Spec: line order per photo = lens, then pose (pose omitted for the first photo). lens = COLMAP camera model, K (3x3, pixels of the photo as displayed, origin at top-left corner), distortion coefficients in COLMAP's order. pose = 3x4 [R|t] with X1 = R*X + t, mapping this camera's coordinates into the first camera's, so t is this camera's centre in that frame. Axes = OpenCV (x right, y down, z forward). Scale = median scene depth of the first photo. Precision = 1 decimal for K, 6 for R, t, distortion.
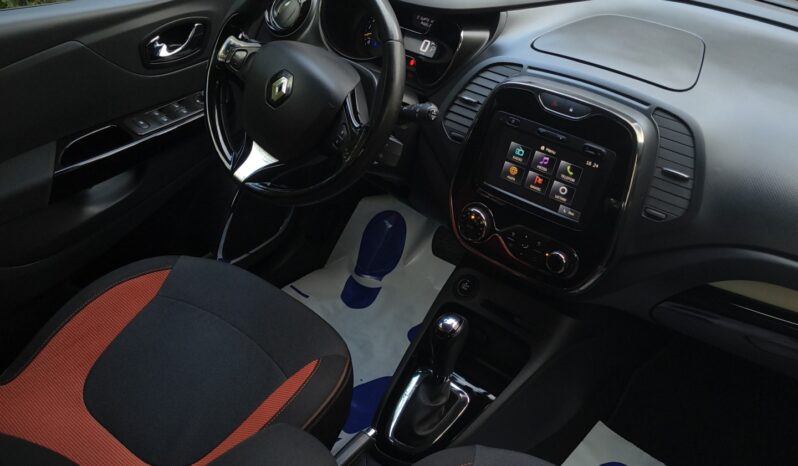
lens RADIAL K [[624.4, 0, 455.3], [0, 624.4, 232.9], [0, 0, 1]] dist [-0.027917, 0.002091]
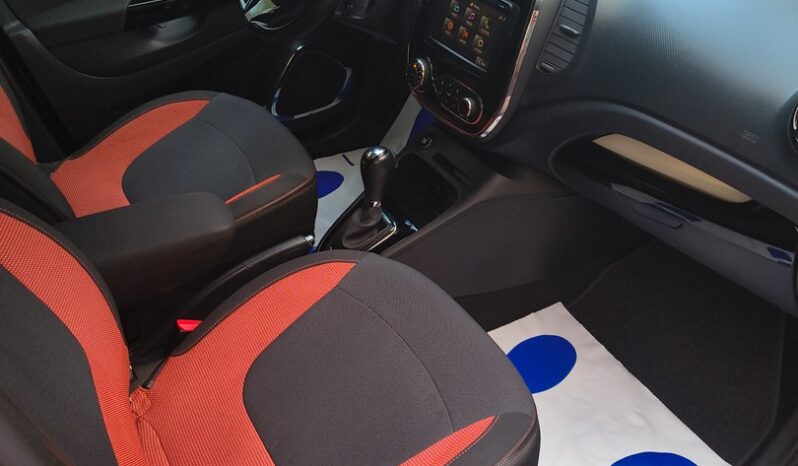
lens RADIAL K [[624.4, 0, 455.3], [0, 624.4, 232.9], [0, 0, 1]] dist [-0.027917, 0.002091]
pose [[0.955382, 0.167287, -0.243433, 0.448889], [-0.146637, 0.984047, 0.100741, 0.156663], [0.256402, -0.060549, 0.964672, -0.100274]]
